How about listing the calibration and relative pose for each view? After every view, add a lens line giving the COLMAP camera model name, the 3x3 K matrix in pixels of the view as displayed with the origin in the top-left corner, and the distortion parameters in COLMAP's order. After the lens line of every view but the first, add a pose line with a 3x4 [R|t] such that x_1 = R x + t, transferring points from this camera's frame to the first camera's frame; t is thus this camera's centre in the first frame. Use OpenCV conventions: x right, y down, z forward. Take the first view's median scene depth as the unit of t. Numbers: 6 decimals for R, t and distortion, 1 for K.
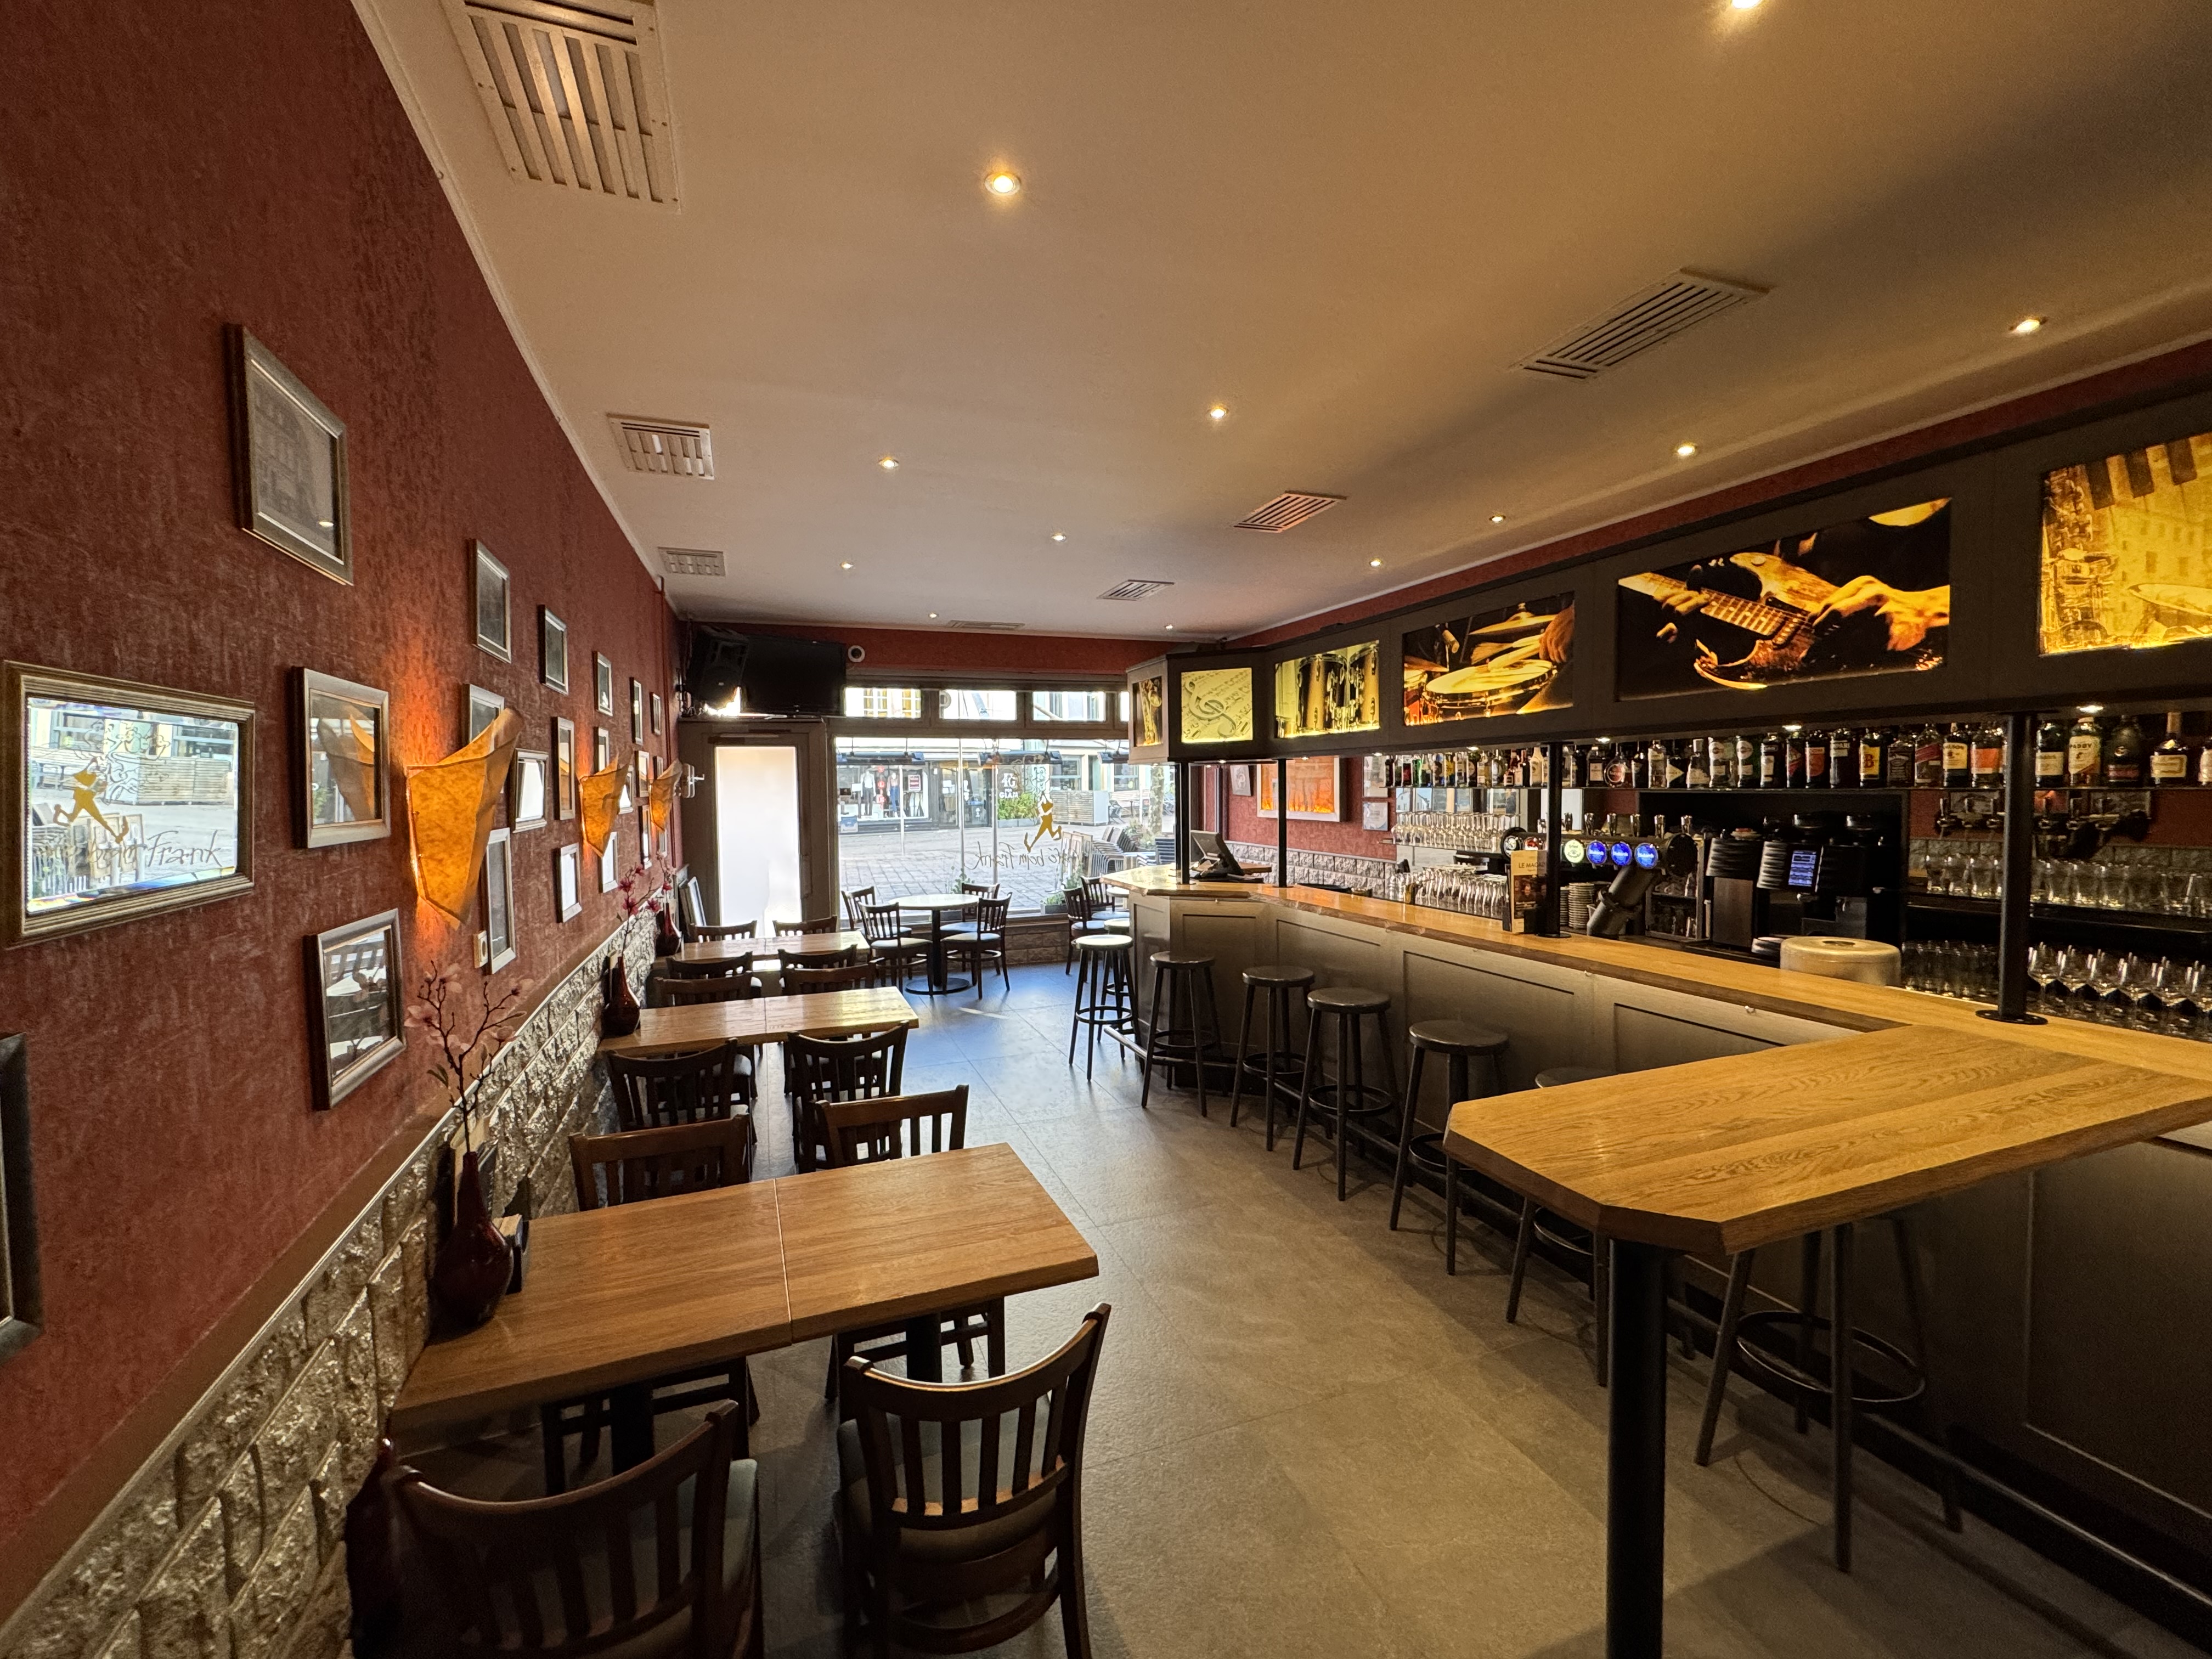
lens RADIAL K [[891.8, 0, 1098.0], [0, 891.8, 829.3], [0, 0, 1]] dist [-0.000781, -0.000121]
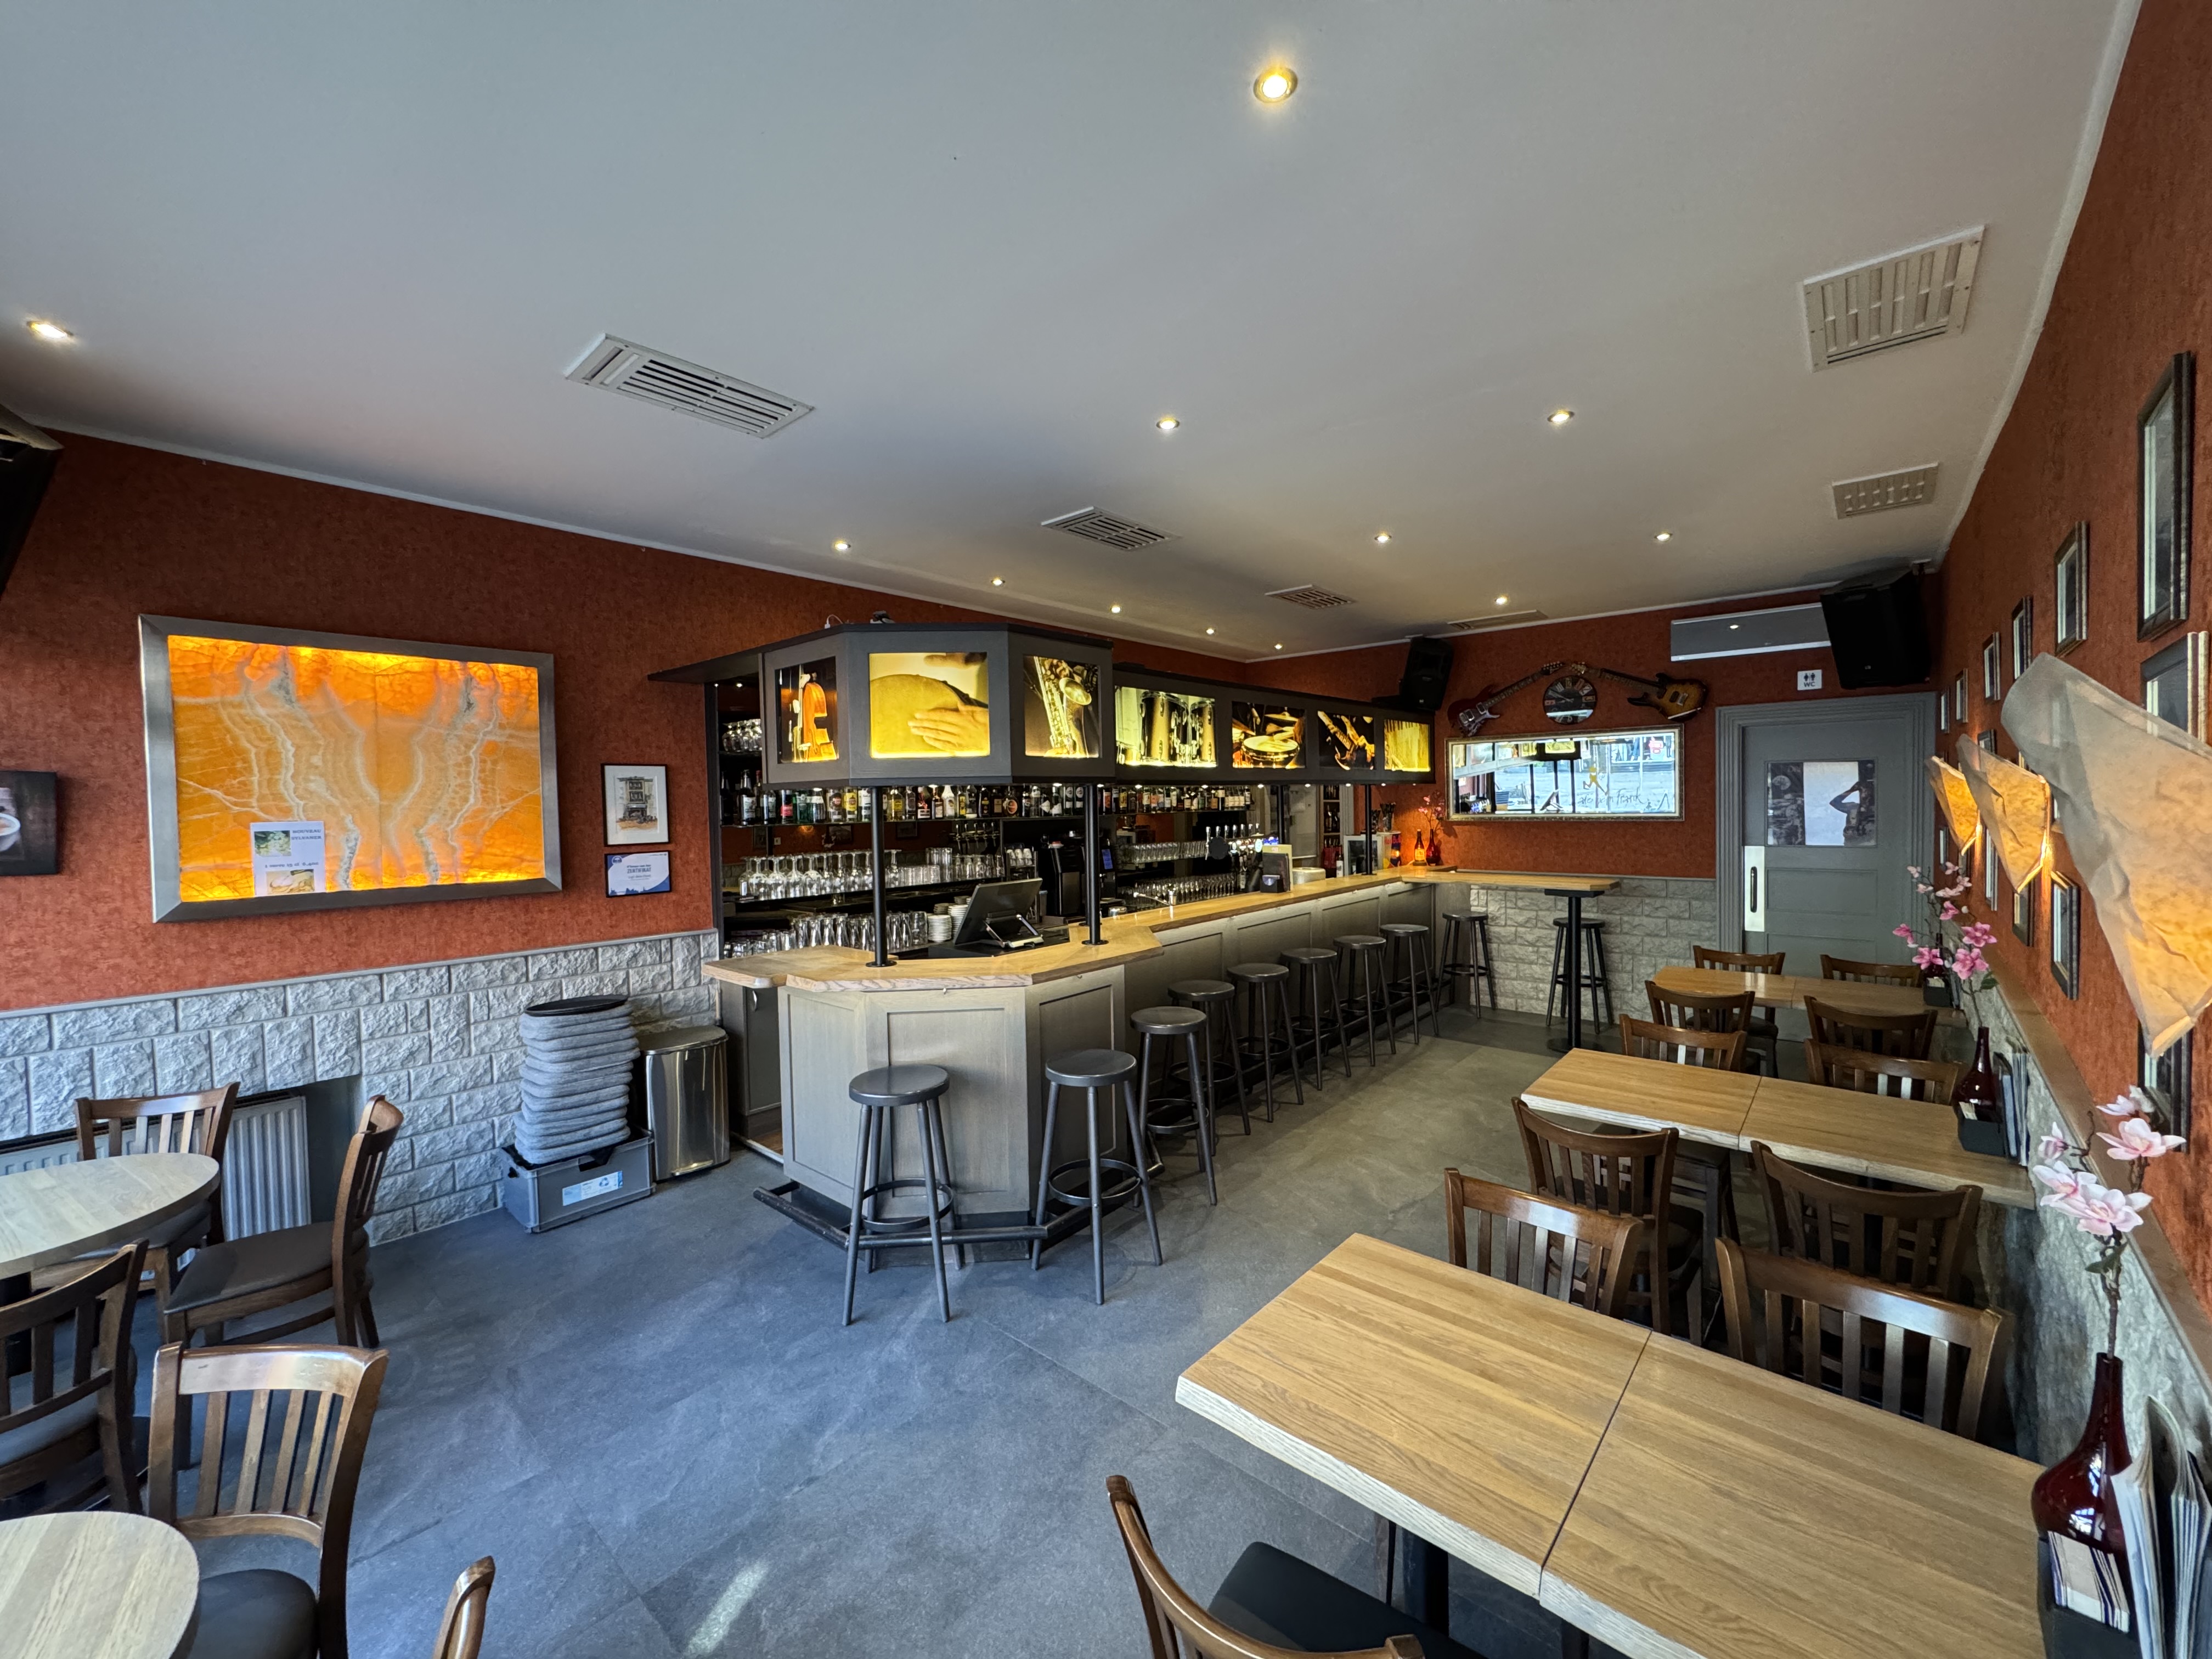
lens RADIAL K [[891.8, 0, 1103.0], [0, 891.8, 817.7], [0, 0, 1]] dist [-0.000781, -0.000121]
pose [[-0.455962, 0.007068, 0.889971, -0.746180], [0.069886, 0.997165, 0.027885, -0.083774], [-0.887251, 0.074911, -0.455164, 1.690933]]
